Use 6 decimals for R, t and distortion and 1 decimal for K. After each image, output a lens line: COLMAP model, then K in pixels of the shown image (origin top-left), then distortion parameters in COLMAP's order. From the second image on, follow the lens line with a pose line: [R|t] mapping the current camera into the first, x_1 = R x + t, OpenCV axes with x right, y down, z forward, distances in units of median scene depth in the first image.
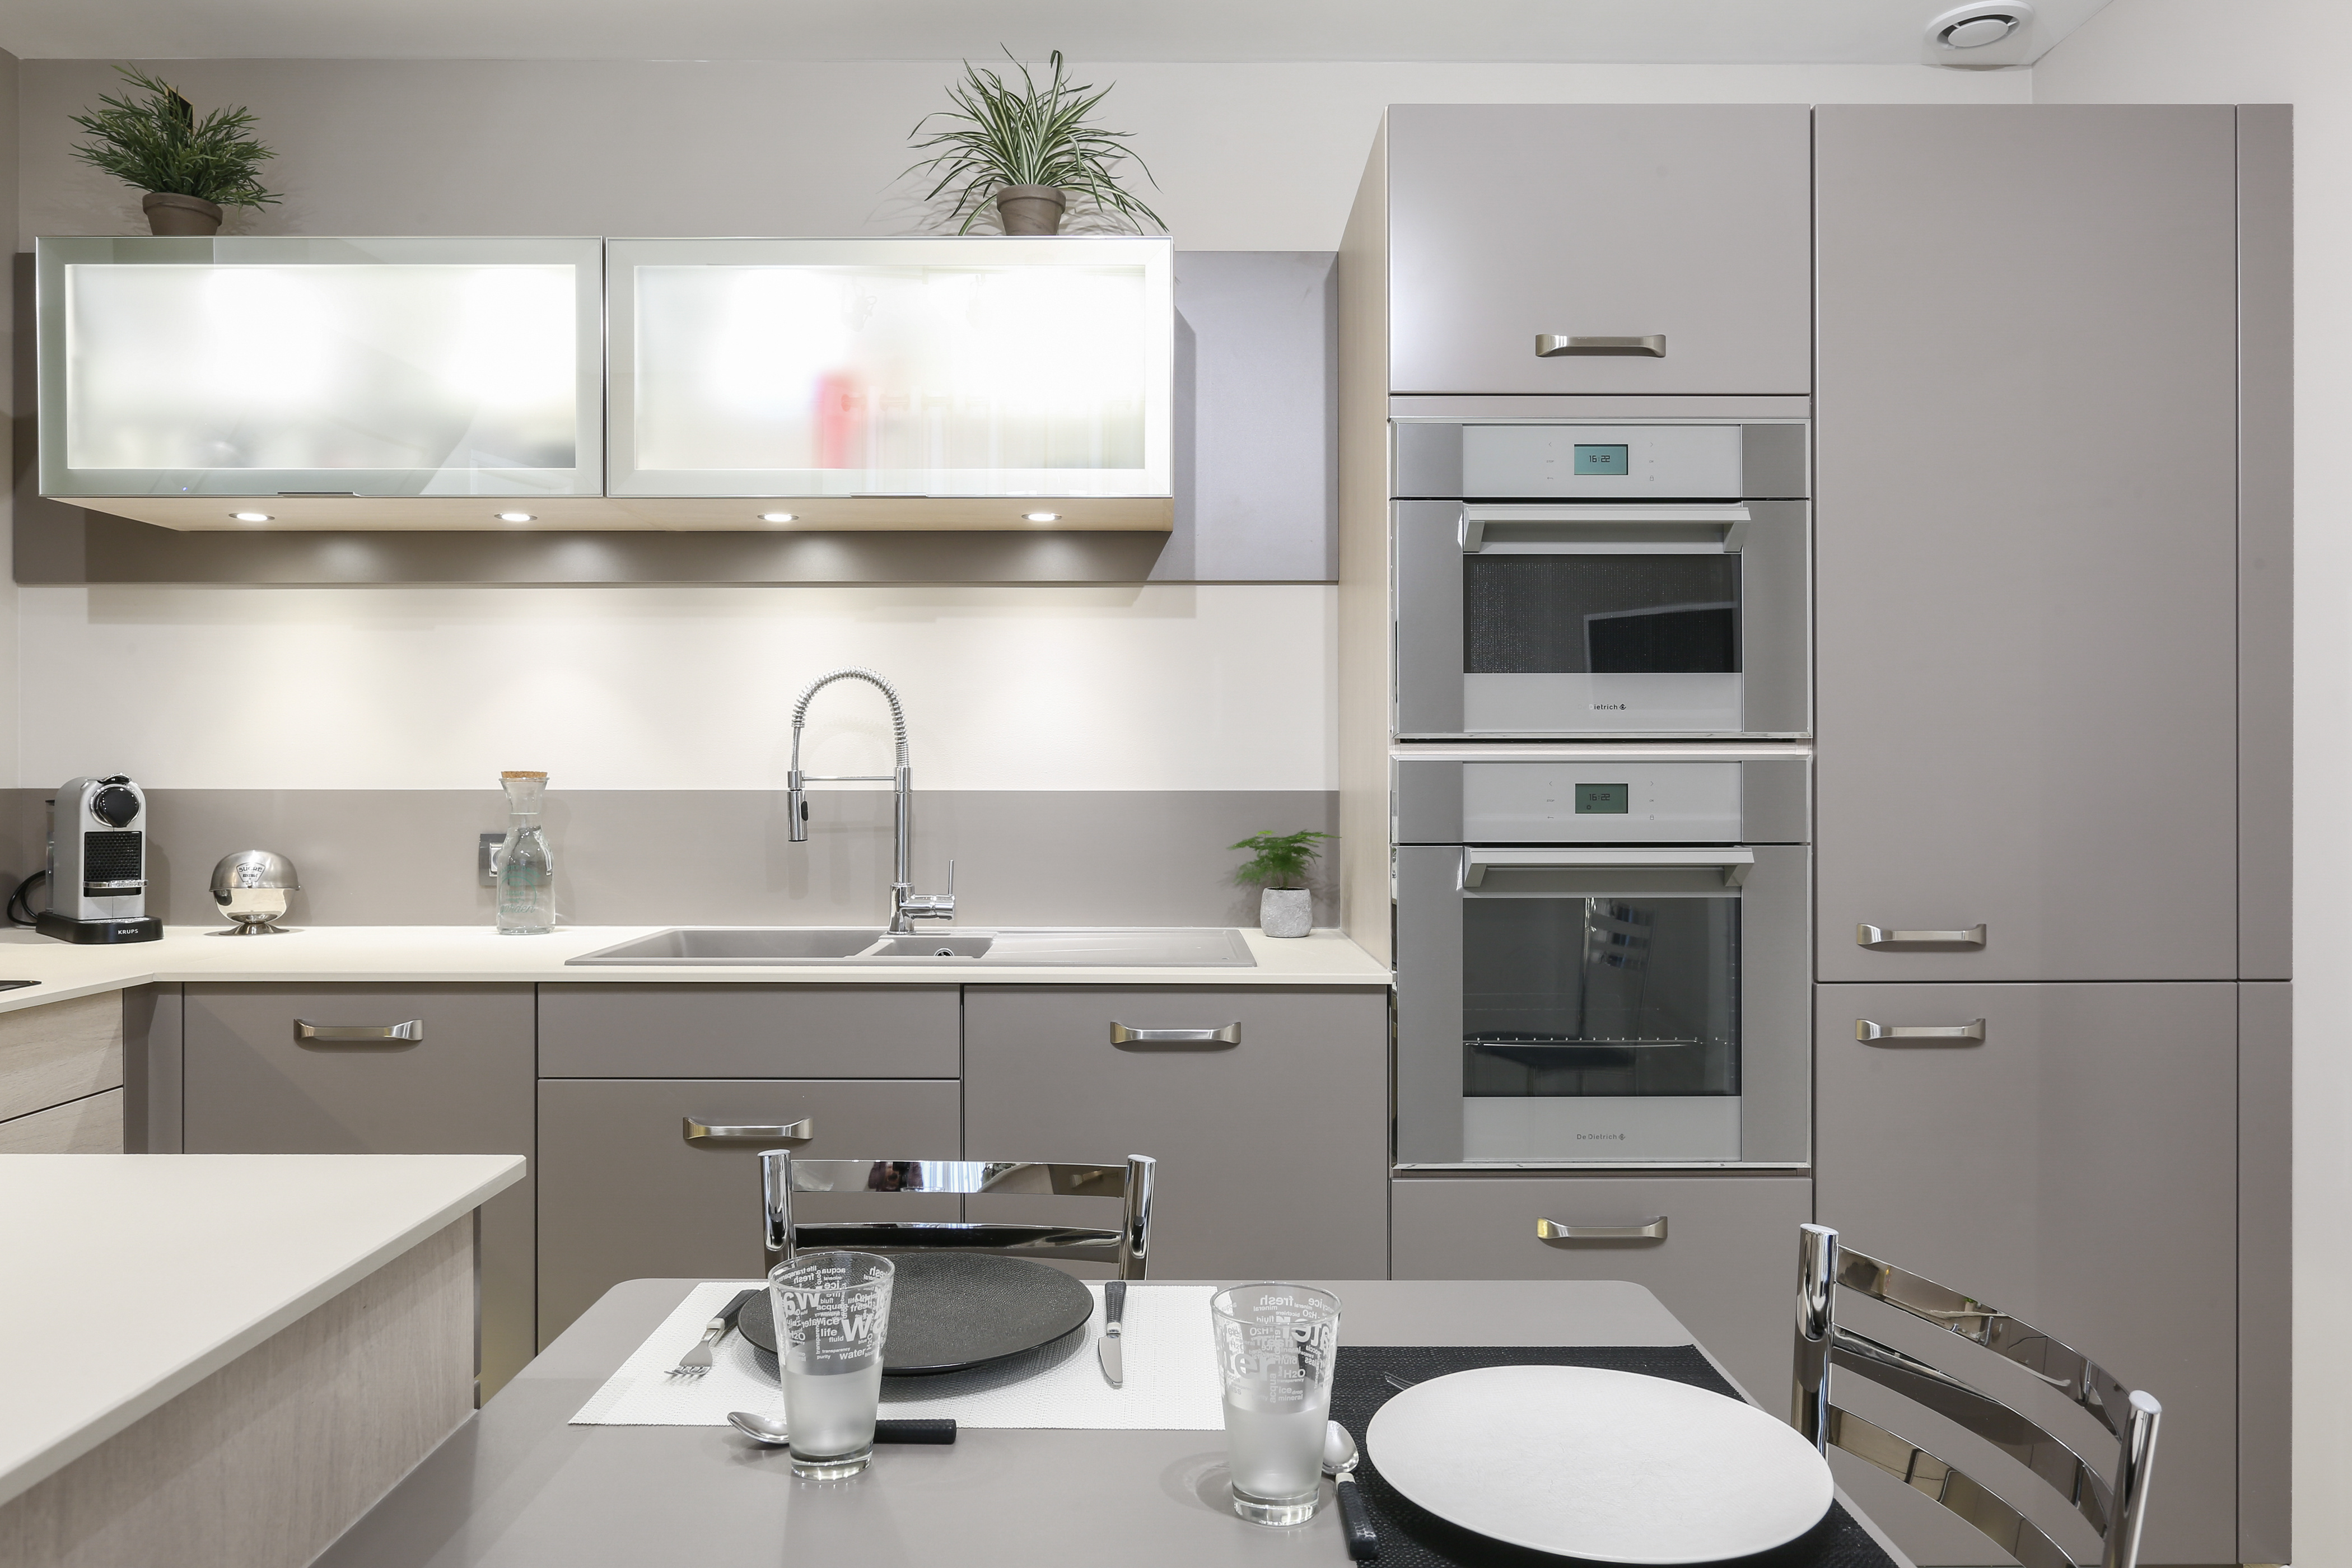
lens RADIAL K [[1573.8, 0, 1164.1], [0, 1573.8, 779.7], [0, 0, 1]] dist [-0.007490, 0.001297]
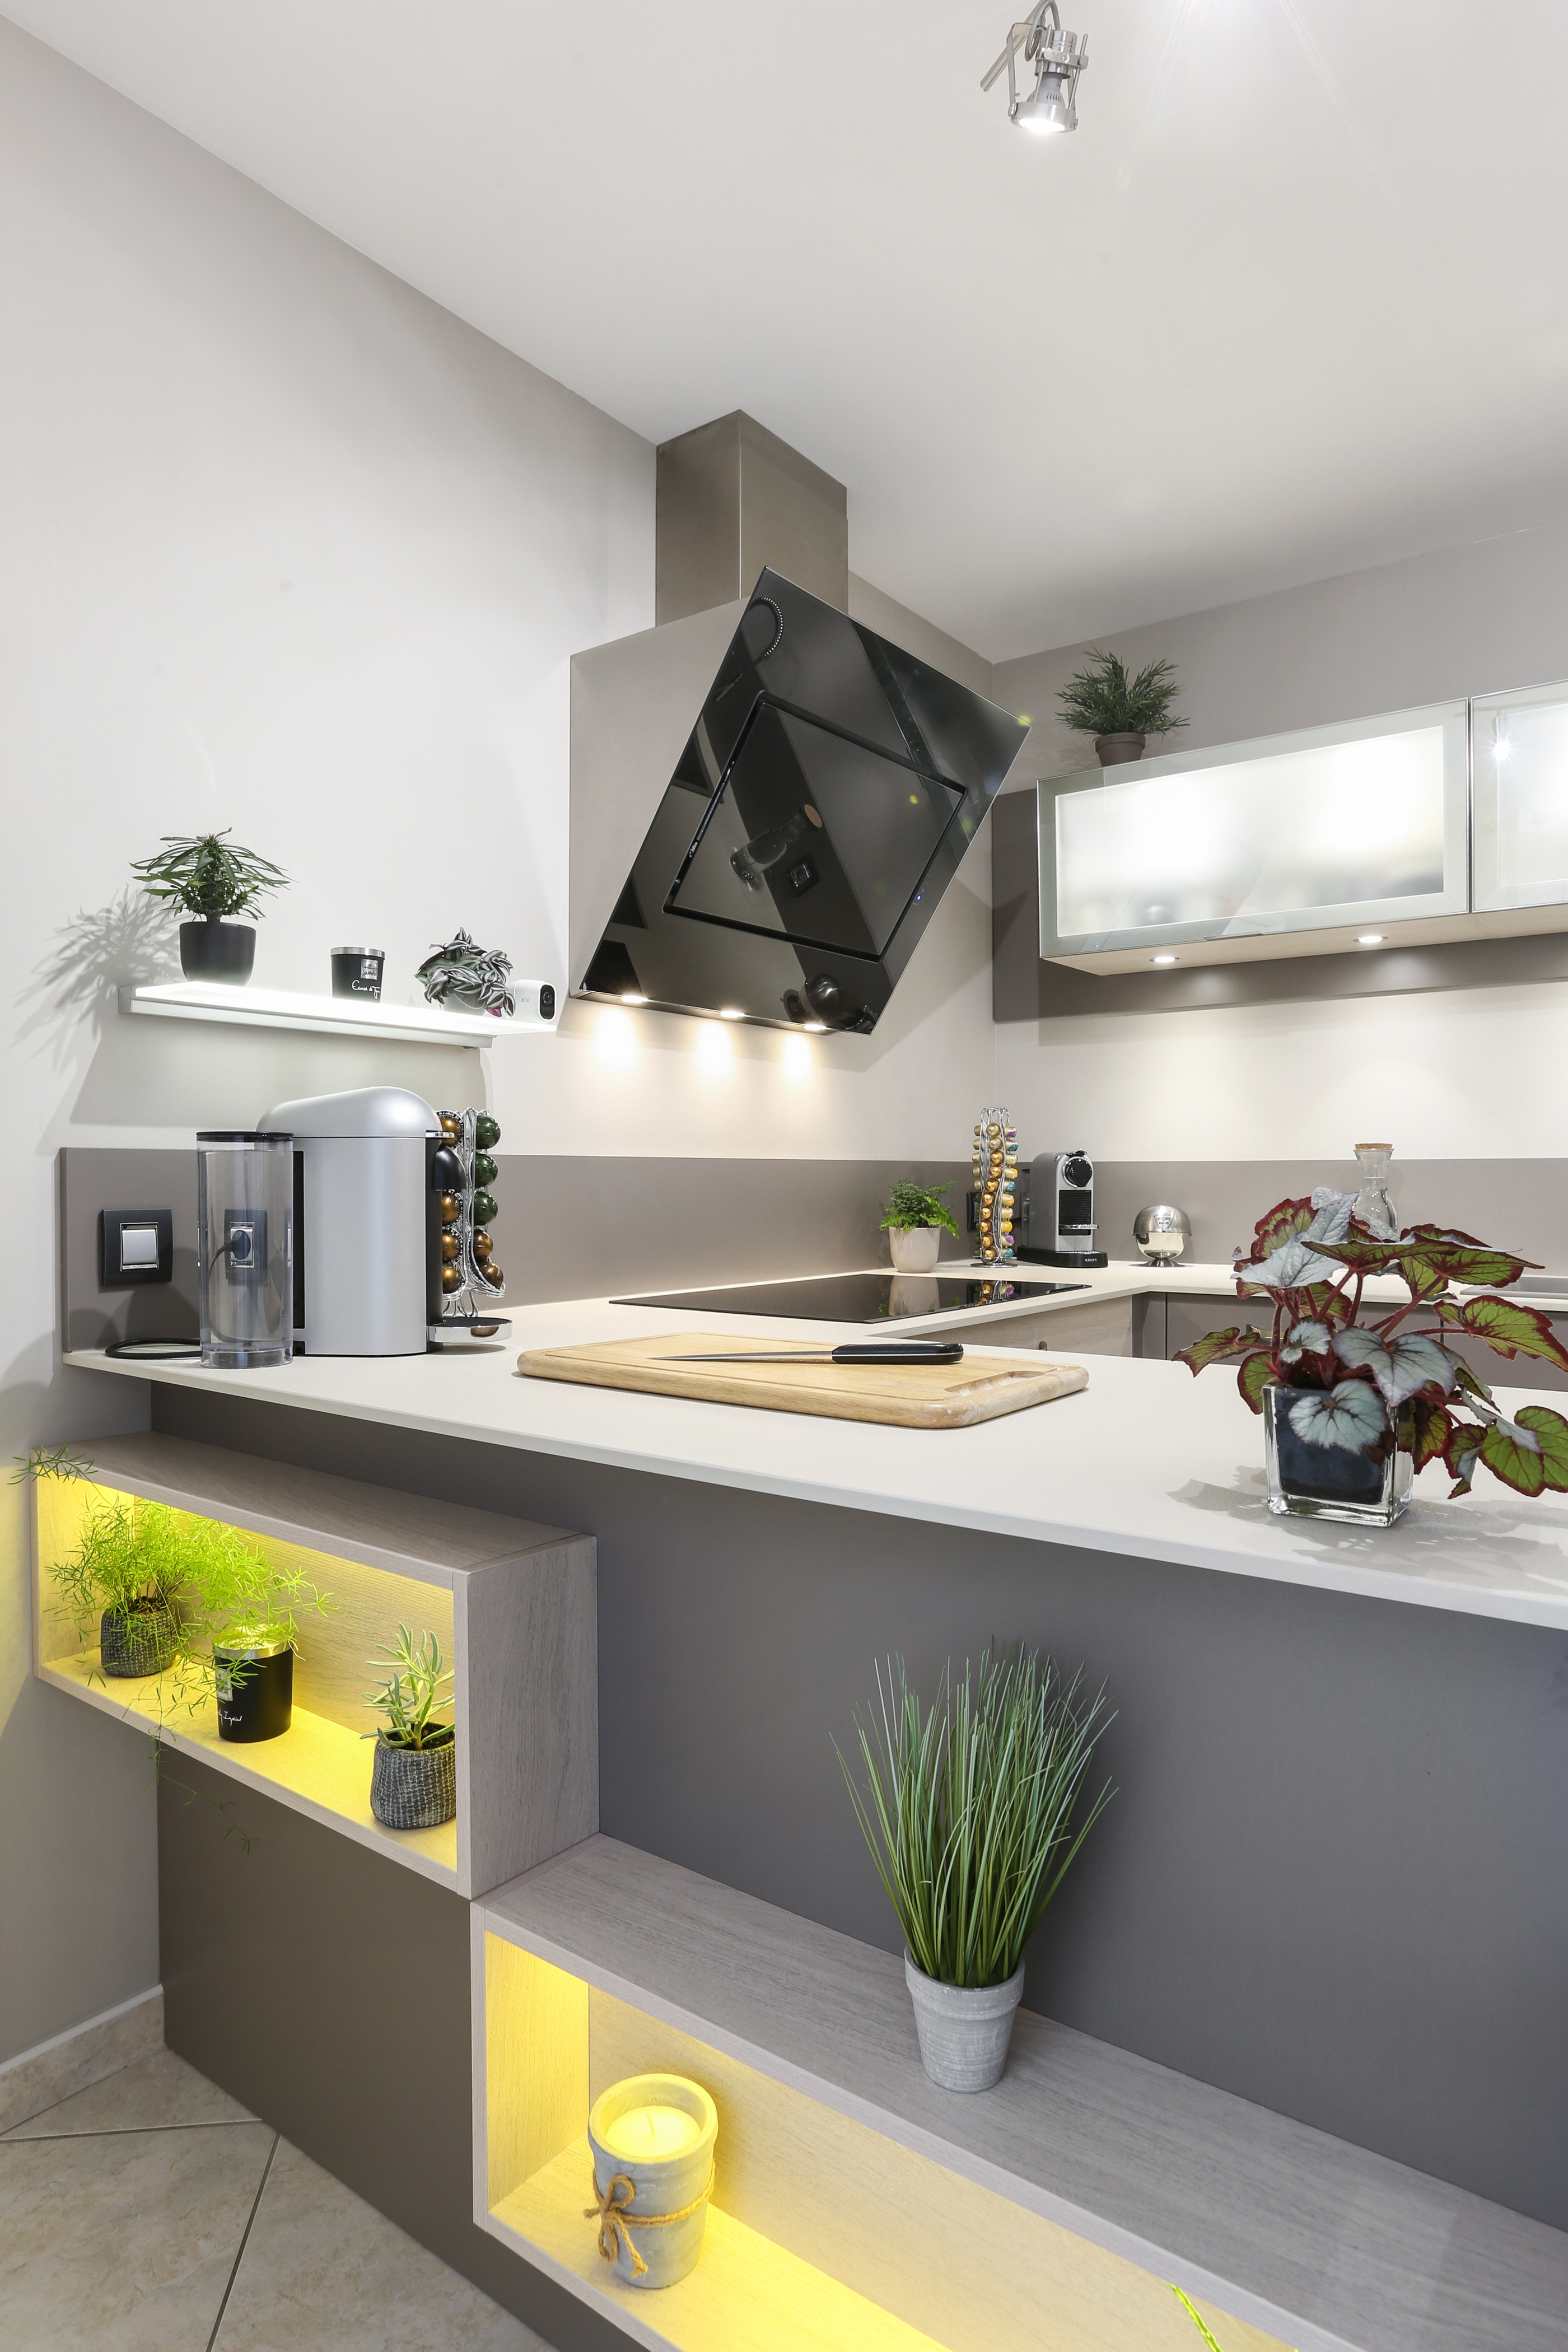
lens RADIAL K [[1336.0, 0, 744.9], [0, 1336.0, 1190.5], [0, 0, 1]] dist [-0.040653, 0.000783]
pose [[0.790619, 0.001784, -0.612306, -0.166420], [0.004143, 0.999957, 0.008263, 0.022404], [0.612294, -0.009070, 0.790578, -0.139337]]
